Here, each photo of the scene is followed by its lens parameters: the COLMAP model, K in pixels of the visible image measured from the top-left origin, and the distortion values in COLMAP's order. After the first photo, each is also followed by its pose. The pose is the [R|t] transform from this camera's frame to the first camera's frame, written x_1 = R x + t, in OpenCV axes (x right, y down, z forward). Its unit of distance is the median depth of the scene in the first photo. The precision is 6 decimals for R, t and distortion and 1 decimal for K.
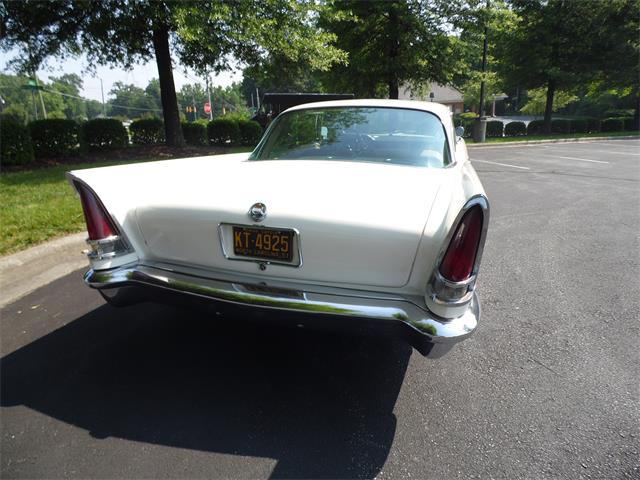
lens RADIAL K [[431.6, 0, 321.5], [0, 431.6, 237.1], [0, 0, 1]] dist [0.006467, -0.005794]
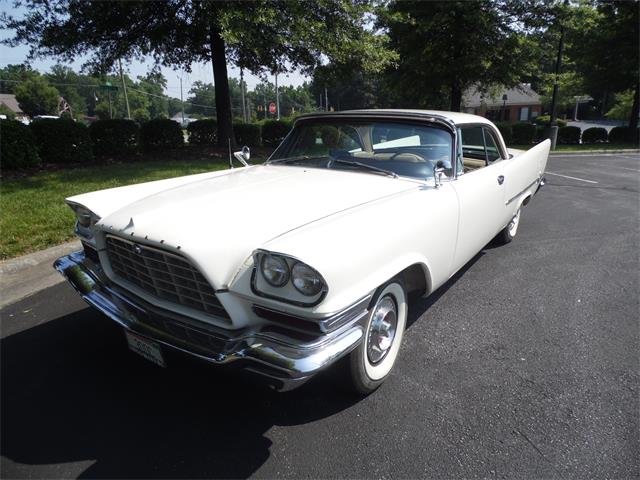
lens RADIAL K [[431.6, 0, 320.9], [0, 431.6, 235.7], [0, 0, 1]] dist [0.005112, -0.004565]
pose [[0.987576, 0.055917, -0.146855, 0.033533], [-0.056252, 0.998415, 0.001872, -0.011818], [0.146727, 0.006412, 0.989156, 0.018423]]
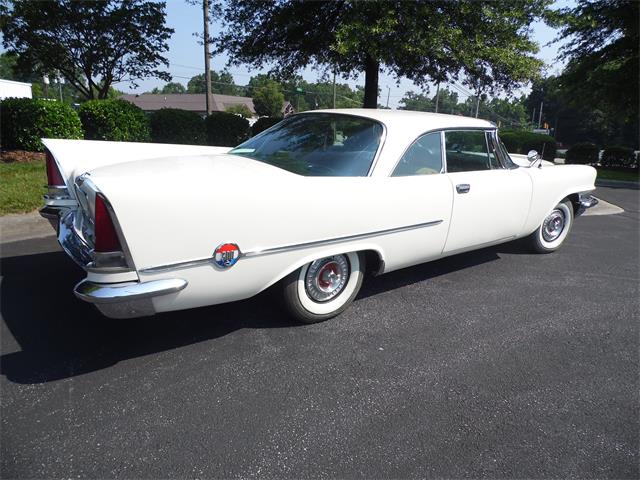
lens RADIAL K [[431.0, 0, 320.0], [0, 431.0, 240.0], [0, 0, 1]] dist [0.004597, -0.007198]
pose [[0.811249, 0.214146, -0.544074, 0.156119], [-0.222982, 0.973504, 0.050688, -0.013389], [0.540513, 0.080198, 0.837505, 0.036817]]
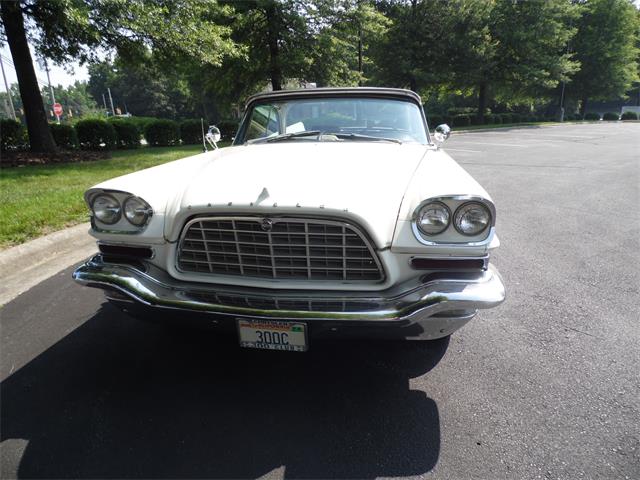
lens RADIAL K [[431.6, 0, 320.9], [0, 431.6, 235.7], [0, 0, 1]] dist [0.005112, -0.004565]
pose [[0.954030, -0.092139, 0.285196, -0.058703], [0.093444, 0.995583, 0.009060, -0.001298], [-0.284771, 0.018006, 0.958426, 0.024780]]
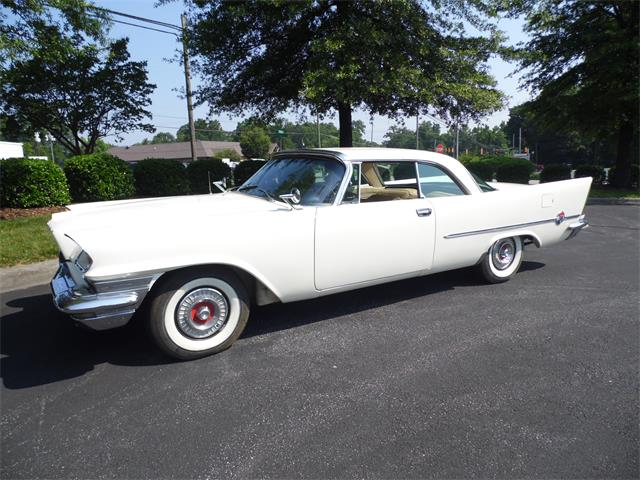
lens RADIAL K [[431.6, 0, 320.9], [0, 431.6, 235.7], [0, 0, 1]] dist [0.005112, -0.004565]
pose [[0.829212, 0.105401, -0.548906, 0.181618], [-0.154537, 0.987010, -0.043928, -0.014437], [0.537146, 0.121252, 0.834729, 0.032363]]
